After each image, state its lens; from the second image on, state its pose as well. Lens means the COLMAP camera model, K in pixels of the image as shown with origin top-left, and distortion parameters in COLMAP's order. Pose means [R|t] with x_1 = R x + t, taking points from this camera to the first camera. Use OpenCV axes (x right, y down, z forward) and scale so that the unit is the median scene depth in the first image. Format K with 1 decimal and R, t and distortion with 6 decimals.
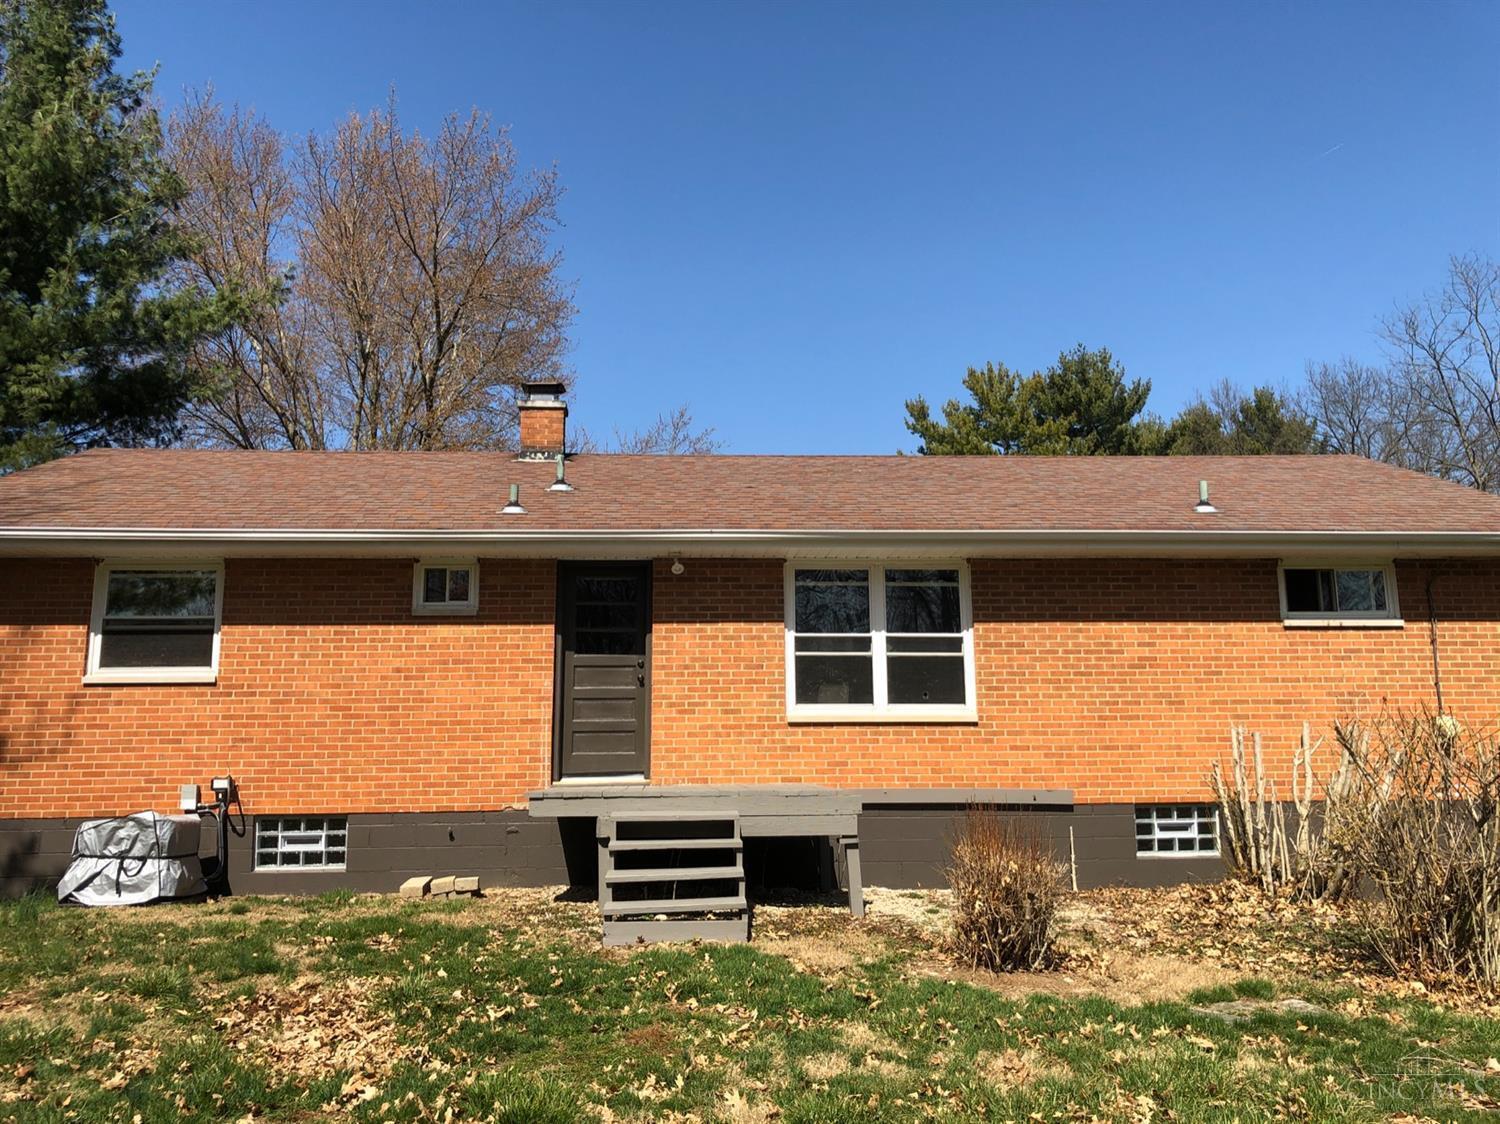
lens RADIAL K [[1248.4, 0, 750.0], [0, 1248.4, 562.0], [0, 0, 1]] dist [0.225681, -0.822295]
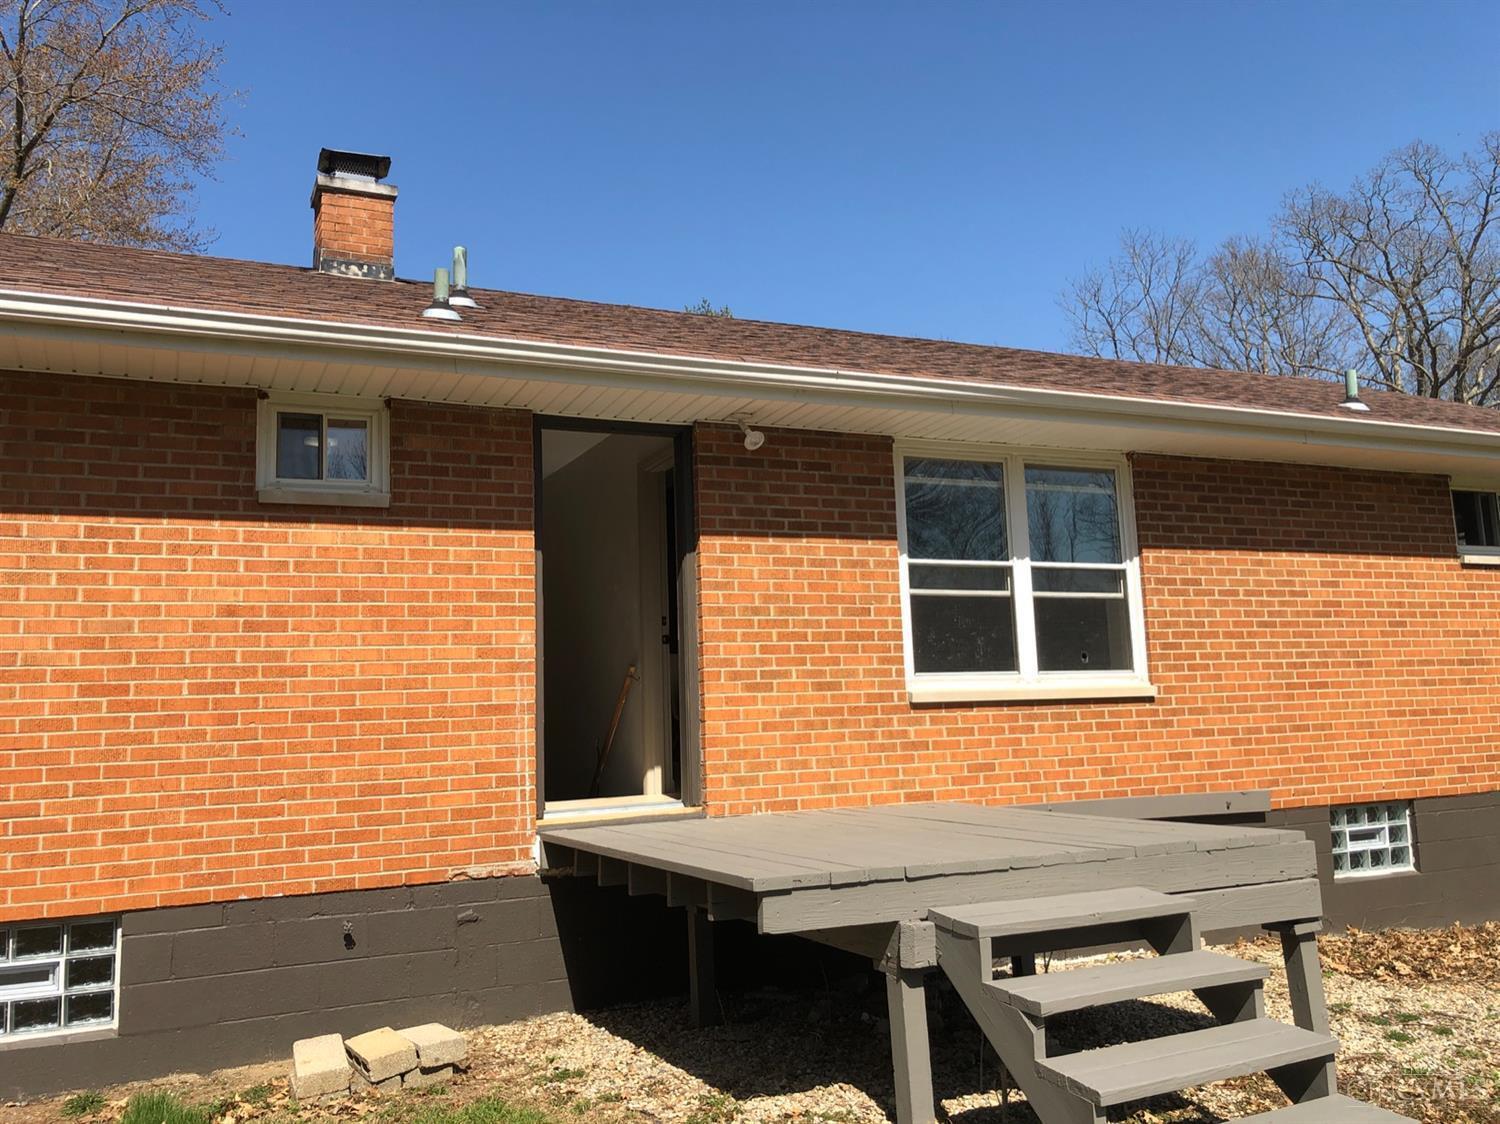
lens RADIAL K [[1236.6, 0, 742.7], [0, 1236.6, 544.9], [0, 0, 1]] dist [0.075430, -0.118955]
pose [[0.930656, 0.026660, 0.364922, -0.266880], [-0.030199, 0.999536, 0.003993, 0.051028], [-0.364647, -0.014736, 0.931029, 0.467289]]
